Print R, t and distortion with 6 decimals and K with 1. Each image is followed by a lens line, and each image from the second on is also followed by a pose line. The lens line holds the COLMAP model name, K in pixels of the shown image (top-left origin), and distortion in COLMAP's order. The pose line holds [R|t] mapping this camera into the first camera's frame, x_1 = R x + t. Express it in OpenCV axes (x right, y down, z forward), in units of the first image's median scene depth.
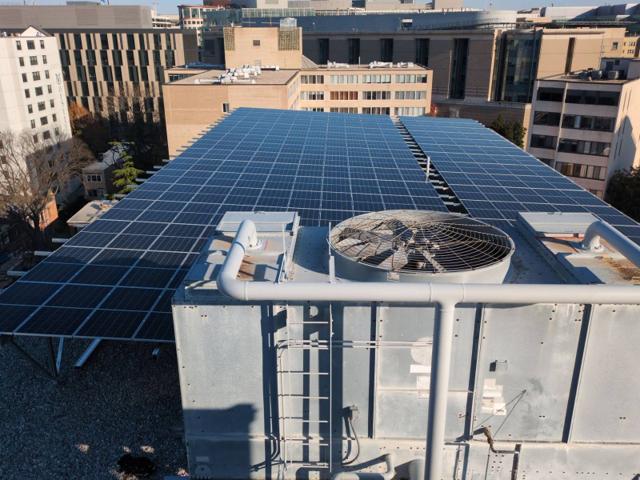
lens RADIAL K [[576.4, 0, 322.0], [0, 576.4, 243.9], [0, 0, 1]] dist [0.036702, -0.046726]
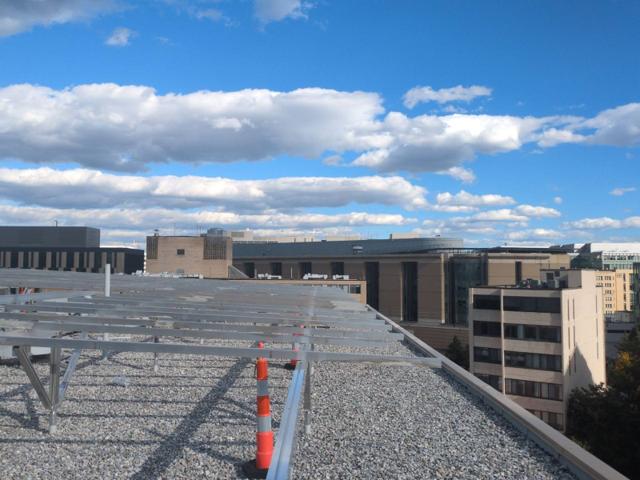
lens RADIAL K [[576.4, 0, 325.9], [0, 576.4, 240.5], [0, 0, 1]] dist [0.036702, -0.046726]
pose [[0.999282, 0.015021, 0.034773, 0.090138], [0.000121, 0.916734, -0.399498, 0.013230], [-0.037879, 0.399215, 0.916075, 0.116435]]
